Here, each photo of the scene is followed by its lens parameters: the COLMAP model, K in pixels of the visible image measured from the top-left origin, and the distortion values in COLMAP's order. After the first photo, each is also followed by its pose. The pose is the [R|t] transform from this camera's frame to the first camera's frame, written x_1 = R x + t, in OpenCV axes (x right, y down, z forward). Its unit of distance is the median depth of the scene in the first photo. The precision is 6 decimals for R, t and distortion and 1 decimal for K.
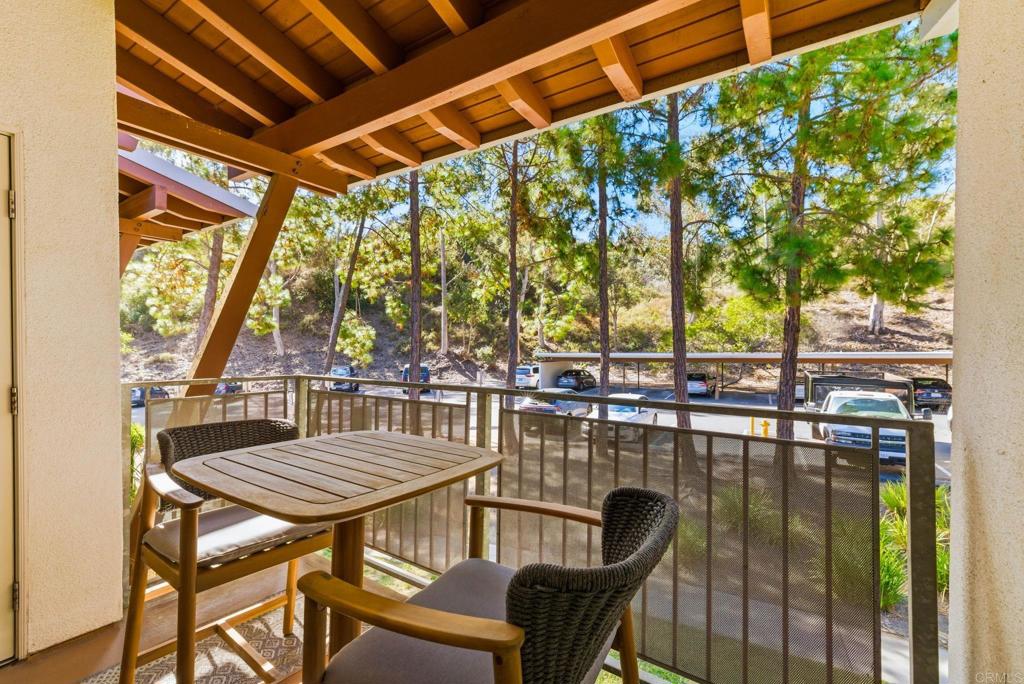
lens RADIAL K [[447.1, 0, 510.2], [0, 447.1, 331.7], [0, 0, 1]] dist [-0.000248, -0.000093]
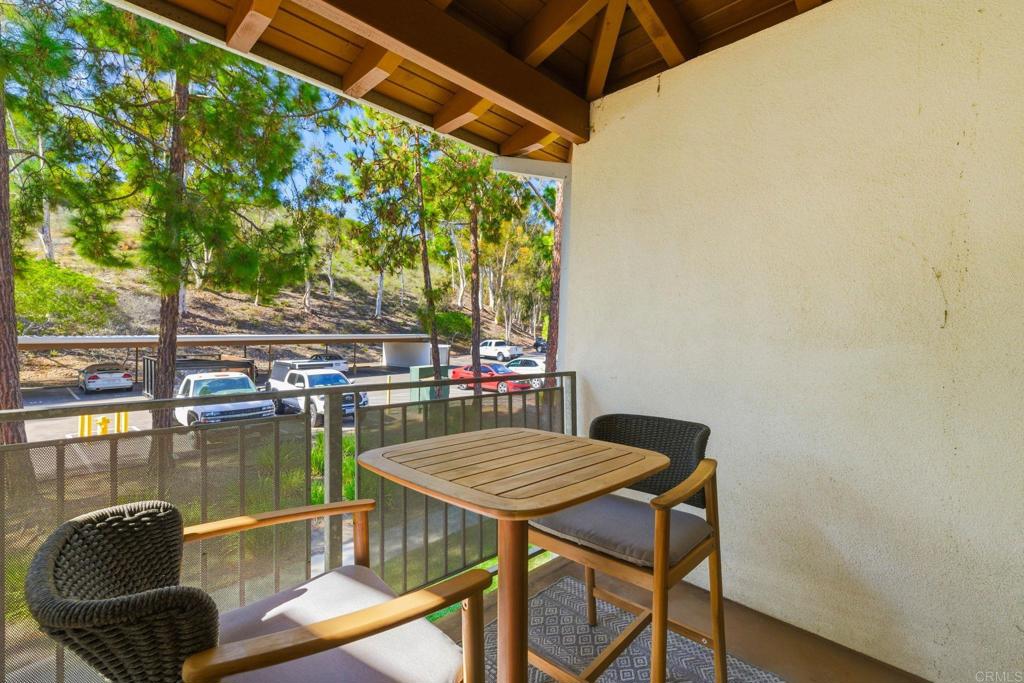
lens RADIAL K [[457.4, 0, 512.0], [0, 457.4, 341.5], [0, 0, 1]] dist [0.001000, 0.000004]
pose [[0.234751, -0.012776, 0.971972, -0.102727], [-0.045585, 0.998669, 0.024137, 0.001327], [-0.970986, -0.049974, 0.233856, 0.060862]]
